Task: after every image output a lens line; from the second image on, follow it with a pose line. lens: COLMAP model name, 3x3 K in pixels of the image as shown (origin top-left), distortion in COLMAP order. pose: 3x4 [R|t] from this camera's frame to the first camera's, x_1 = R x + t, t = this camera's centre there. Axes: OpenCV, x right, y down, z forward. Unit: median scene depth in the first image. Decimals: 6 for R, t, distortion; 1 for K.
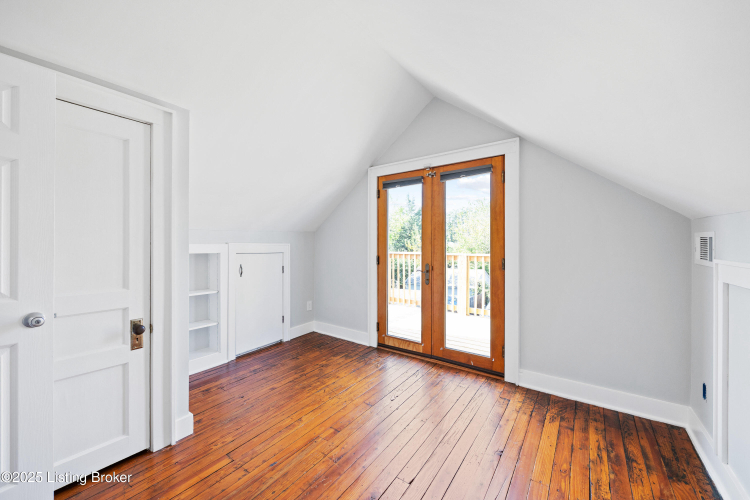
lens RADIAL K [[288.7, 0, 374.9], [0, 288.7, 246.4], [0, 0, 1]] dist [-0.001617, -0.000087]
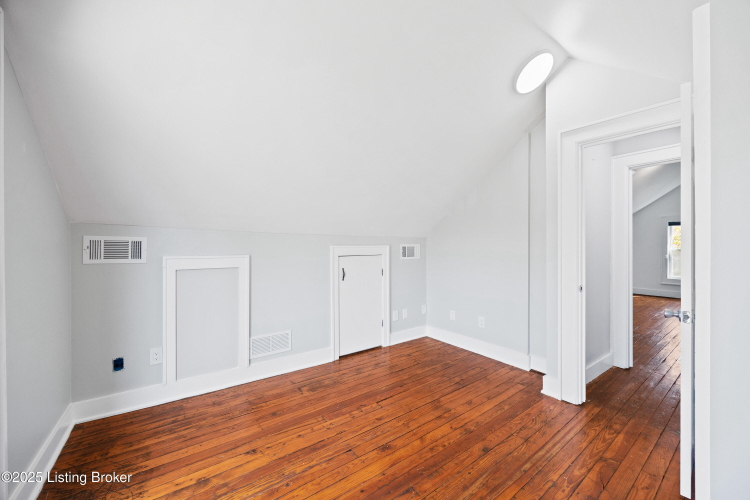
lens RADIAL K [[288.7, 0, 374.6], [0, 288.7, 247.3], [0, 0, 1]] dist [-0.001617, -0.000087]
pose [[-0.952169, -0.002165, 0.305563, -0.302748], [0.000021, 0.999974, 0.007149, -0.013170], [-0.305571, 0.006814, -0.952145, 1.910013]]
